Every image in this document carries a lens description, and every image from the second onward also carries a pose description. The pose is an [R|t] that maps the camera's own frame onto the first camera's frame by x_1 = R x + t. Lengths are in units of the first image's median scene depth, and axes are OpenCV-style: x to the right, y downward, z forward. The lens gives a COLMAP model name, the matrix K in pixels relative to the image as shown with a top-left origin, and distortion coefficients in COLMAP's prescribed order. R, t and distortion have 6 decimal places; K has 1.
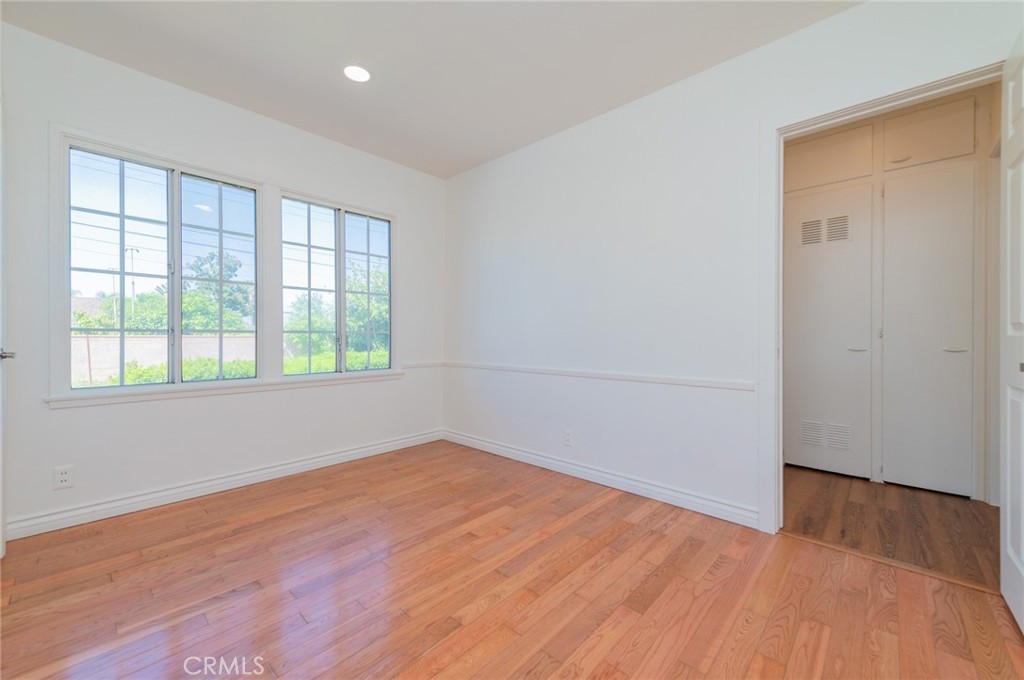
lens RADIAL K [[406.3, 0, 532.2], [0, 406.3, 340.6], [0, 0, 1]] dist [0.012749, -0.000263]
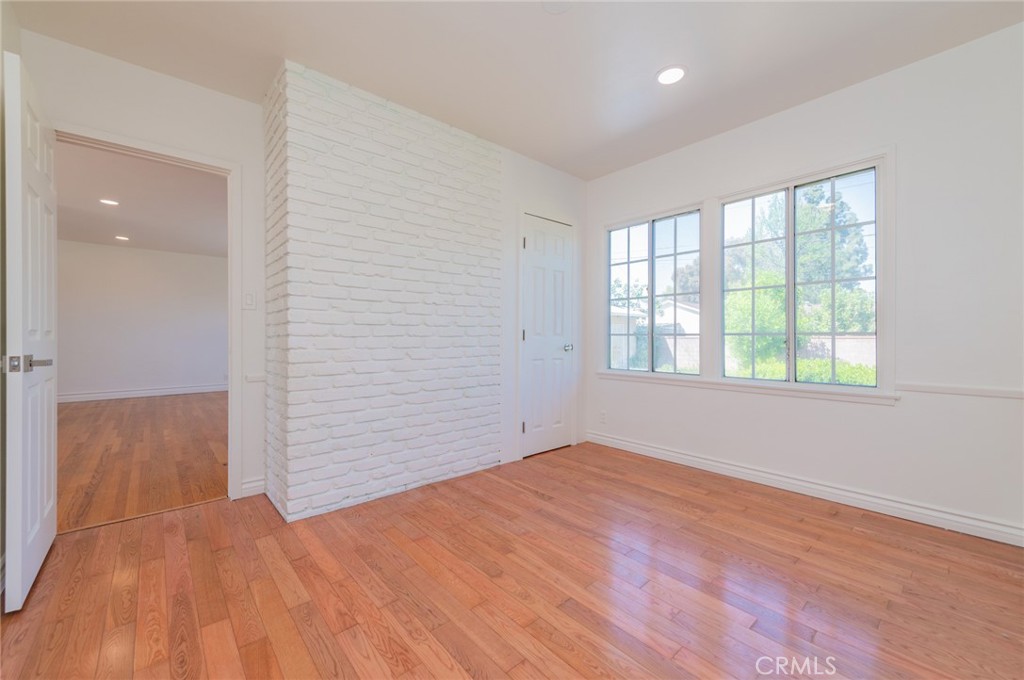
lens RADIAL K [[412.5, 0, 496.4], [0, 412.5, 338.5], [0, 0, 1]] dist [0.010392, -0.000111]
pose [[-0.164846, 0.002757, -0.986315, 0.605878], [-0.011545, 0.999922, 0.004724, -0.010345], [0.986252, 0.012166, -0.164802, 0.709115]]
